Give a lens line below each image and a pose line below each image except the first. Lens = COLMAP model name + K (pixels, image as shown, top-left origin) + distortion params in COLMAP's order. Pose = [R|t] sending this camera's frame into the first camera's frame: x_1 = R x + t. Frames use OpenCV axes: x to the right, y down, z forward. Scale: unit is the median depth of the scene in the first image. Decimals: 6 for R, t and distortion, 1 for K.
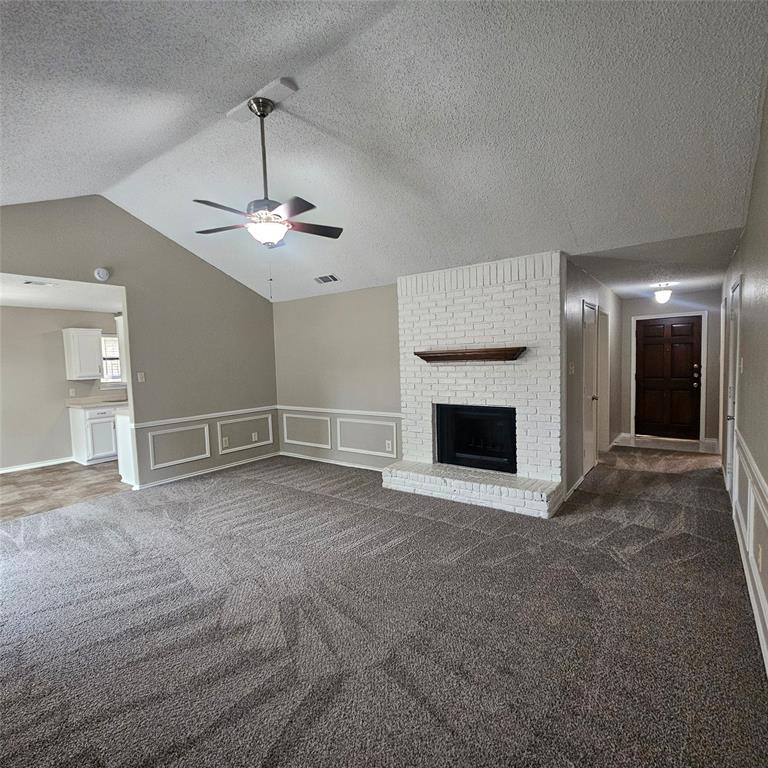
lens RADIAL K [[419.1, 0, 383.0], [0, 419.1, 385.6], [0, 0, 1]] dist [0.001531, -0.000333]
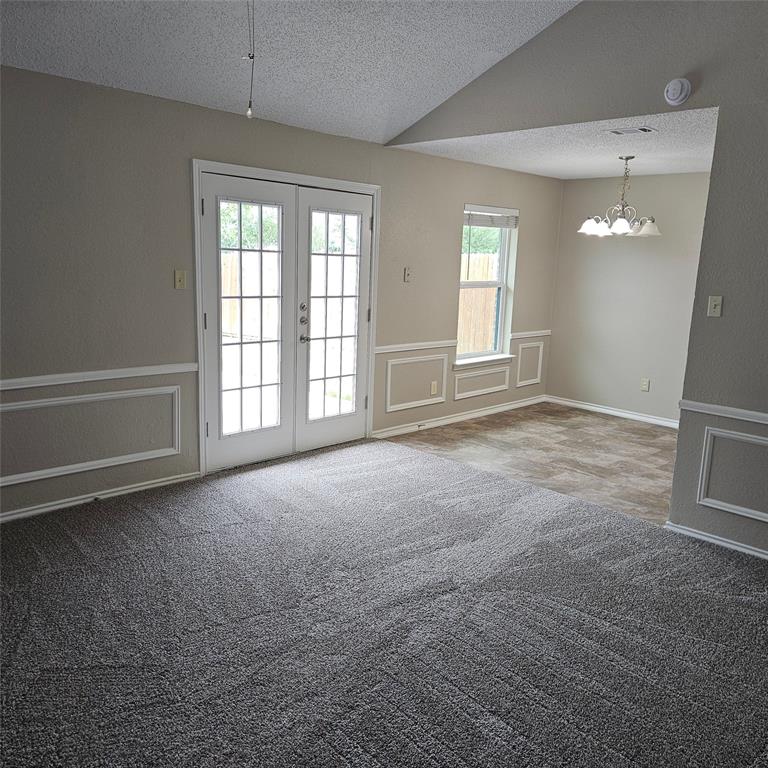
lens RADIAL K [[683.5, 0, 388.7], [0, 683.5, 369.6], [0, 0, 1]] dist [0.070137, -0.055766]
pose [[-0.143594, 0.186533, -0.971898, 0.267349], [-0.098181, 0.974546, 0.201547, -0.081056], [0.984754, 0.124363, -0.121625, 0.864471]]
